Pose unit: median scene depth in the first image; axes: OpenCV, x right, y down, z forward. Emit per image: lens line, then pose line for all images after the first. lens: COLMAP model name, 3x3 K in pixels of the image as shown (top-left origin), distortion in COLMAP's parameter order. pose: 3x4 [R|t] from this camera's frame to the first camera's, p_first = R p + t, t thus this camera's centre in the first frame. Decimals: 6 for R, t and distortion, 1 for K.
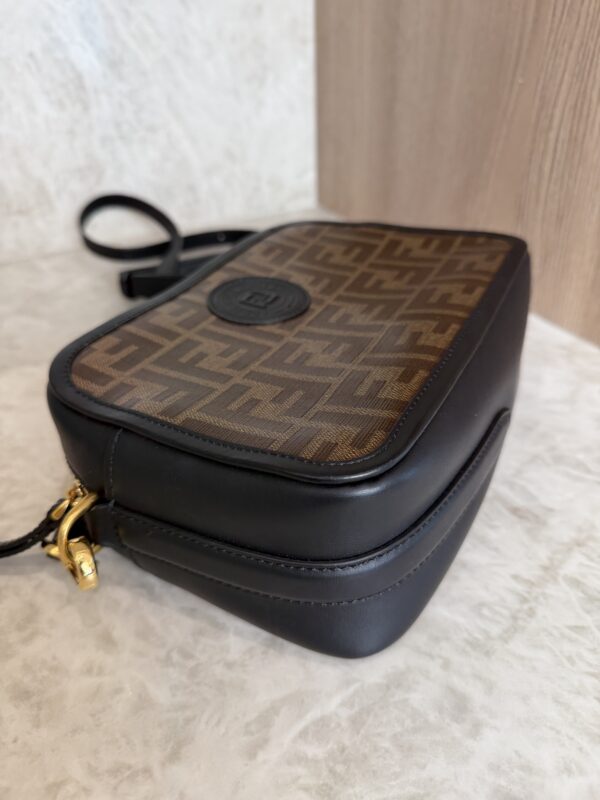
lens RADIAL K [[601.9, 0, 304.3], [0, 601.9, 397.2], [0, 0, 1]] dist [-0.068460, 0.031434]
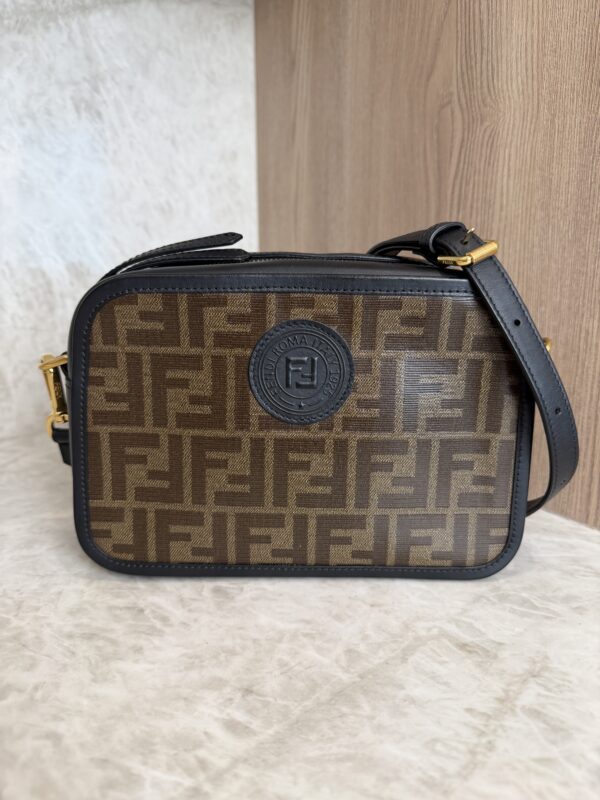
lens RADIAL K [[590.7, 0, 301.1], [0, 590.7, 398.9], [0, 0, 1]] dist [-0.038426, 0.011608]
pose [[0.997269, -0.002519, 0.073818, 0.034759], [0.029467, 0.930007, -0.366359, 0.187036], [-0.067728, 0.367533, 0.927541, 0.013988]]
